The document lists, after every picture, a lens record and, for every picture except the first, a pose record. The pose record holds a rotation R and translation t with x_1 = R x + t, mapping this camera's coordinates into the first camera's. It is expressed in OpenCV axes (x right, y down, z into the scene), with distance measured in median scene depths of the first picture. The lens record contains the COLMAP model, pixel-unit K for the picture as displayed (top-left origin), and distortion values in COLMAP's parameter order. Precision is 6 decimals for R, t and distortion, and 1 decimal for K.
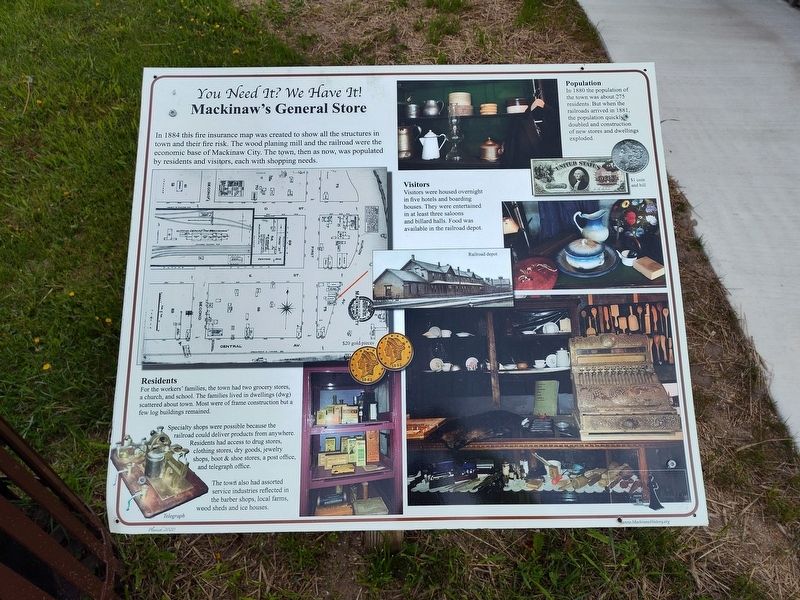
lens RADIAL K [[544.2, 0, 398.5], [0, 544.2, 302.6], [0, 0, 1]] dist [0.033916, -0.026019]
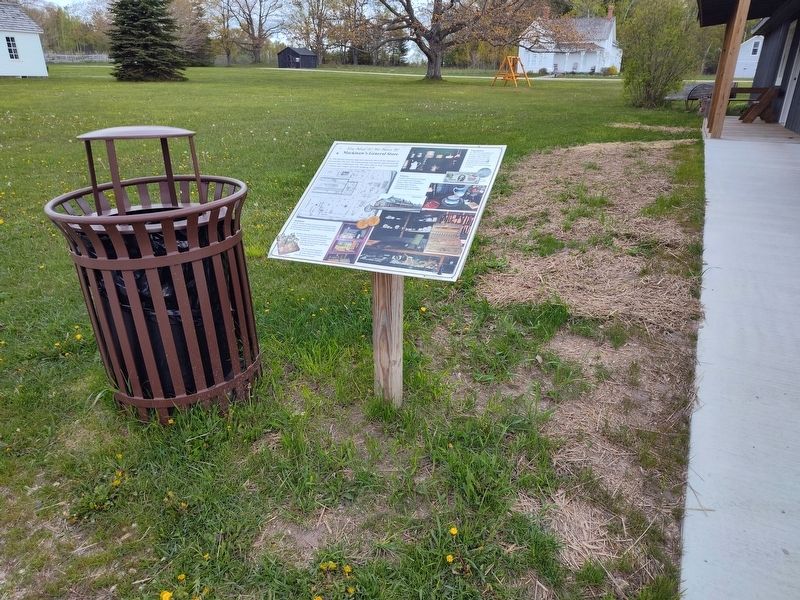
lens RADIAL K [[544.2, 0, 401.0], [0, 544.2, 298.9], [0, 0, 1]] dist [0.033916, -0.026019]
pose [[0.897102, 0.148720, -0.416042, 1.299144], [-0.295113, 0.902483, -0.313741, 1.247665], [0.328811, 0.404237, 0.853508, -1.121597]]
